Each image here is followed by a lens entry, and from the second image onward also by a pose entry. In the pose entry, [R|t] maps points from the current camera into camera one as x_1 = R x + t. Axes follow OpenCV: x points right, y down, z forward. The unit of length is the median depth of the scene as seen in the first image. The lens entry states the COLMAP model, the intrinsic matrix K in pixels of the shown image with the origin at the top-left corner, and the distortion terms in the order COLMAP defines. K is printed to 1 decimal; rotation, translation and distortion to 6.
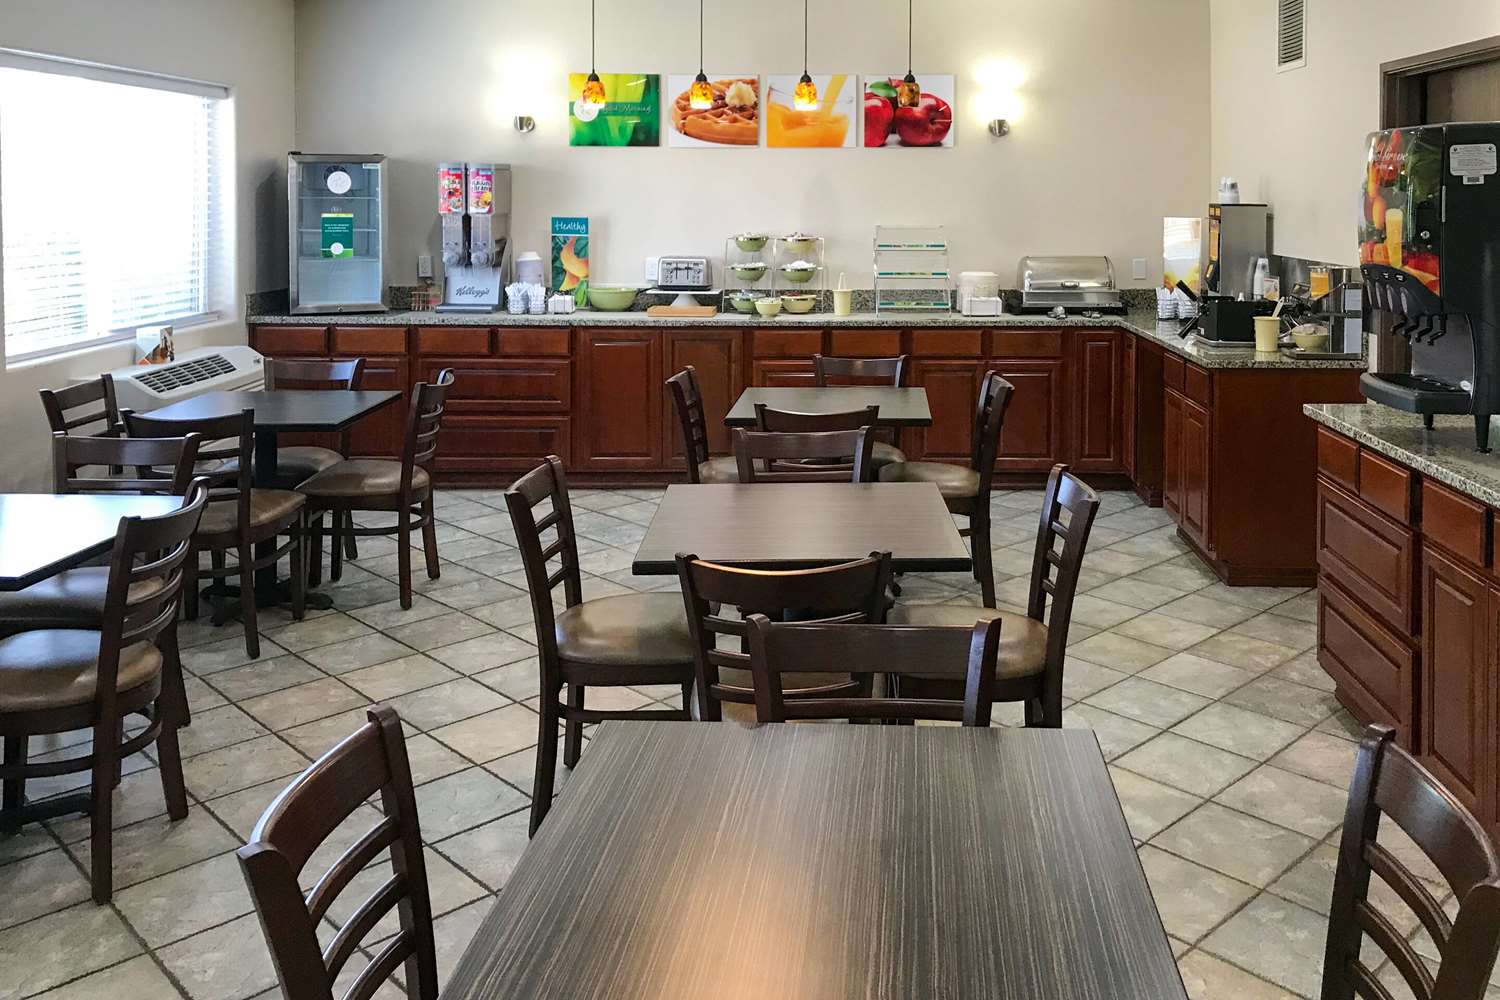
lens RADIAL K [[1247.8, 0, 750.0], [0, 1247.8, 500.0], [0, 0, 1]] dist [0.093869, -0.321826]
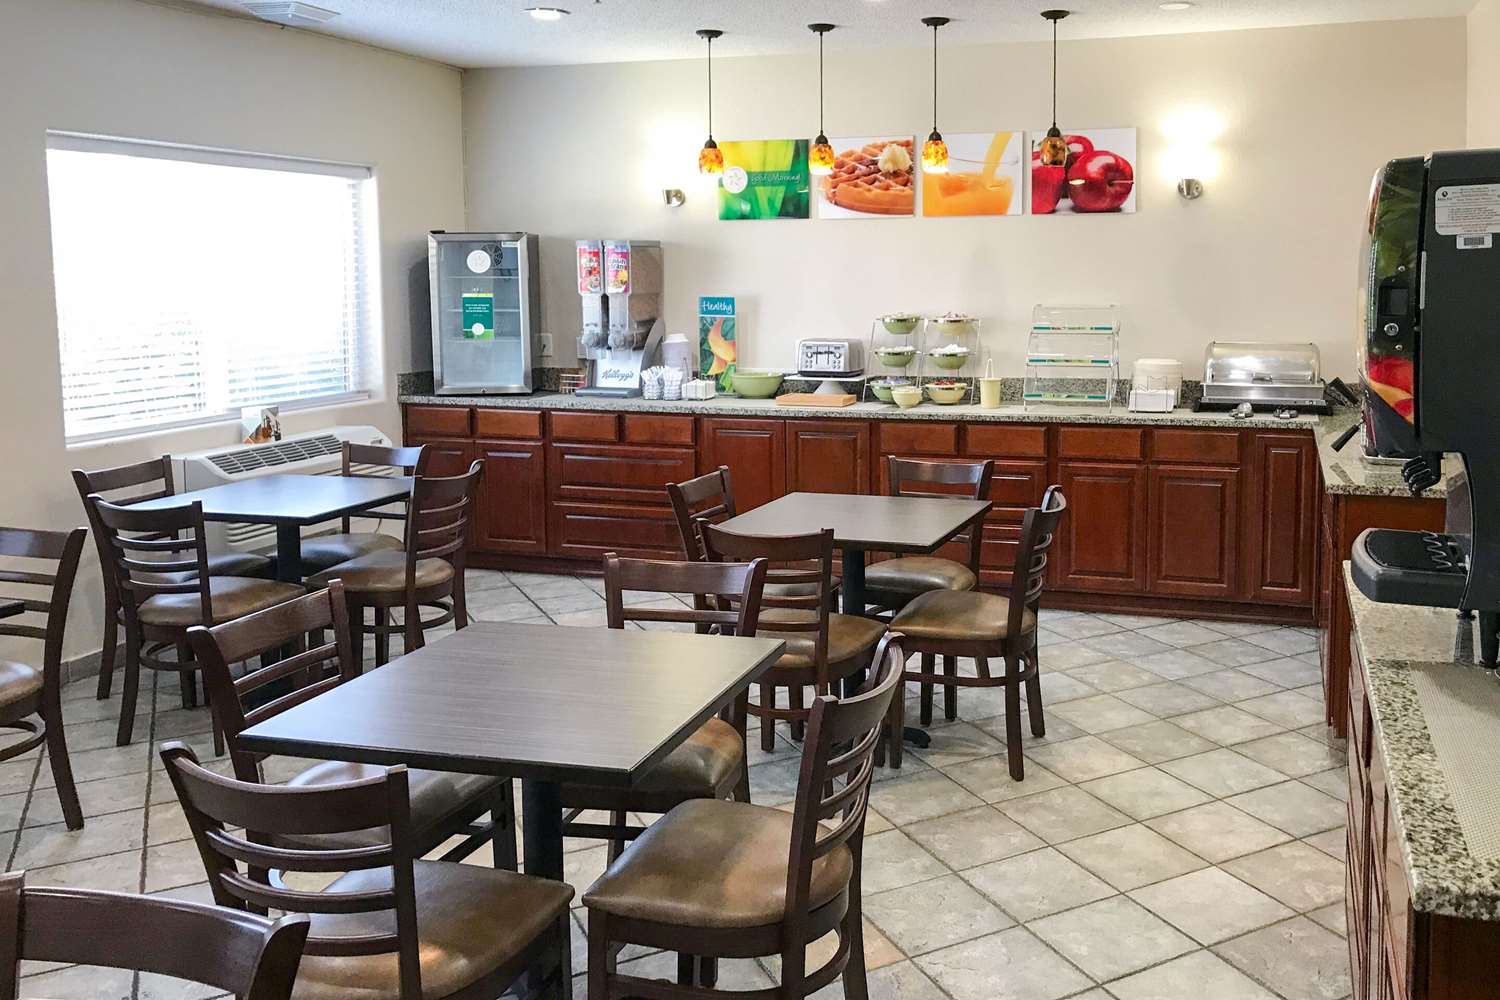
lens RADIAL K [[1214.3, 0, 796.6], [0, 1214.3, 605.8], [0, 0, 1]] dist [0.116416, -0.368359]
pose [[0.960464, 0.065661, -0.270550, 0.184509], [-0.057470, 0.997620, 0.038096, -0.033122], [0.272408, -0.021041, 0.961952, 0.132059]]
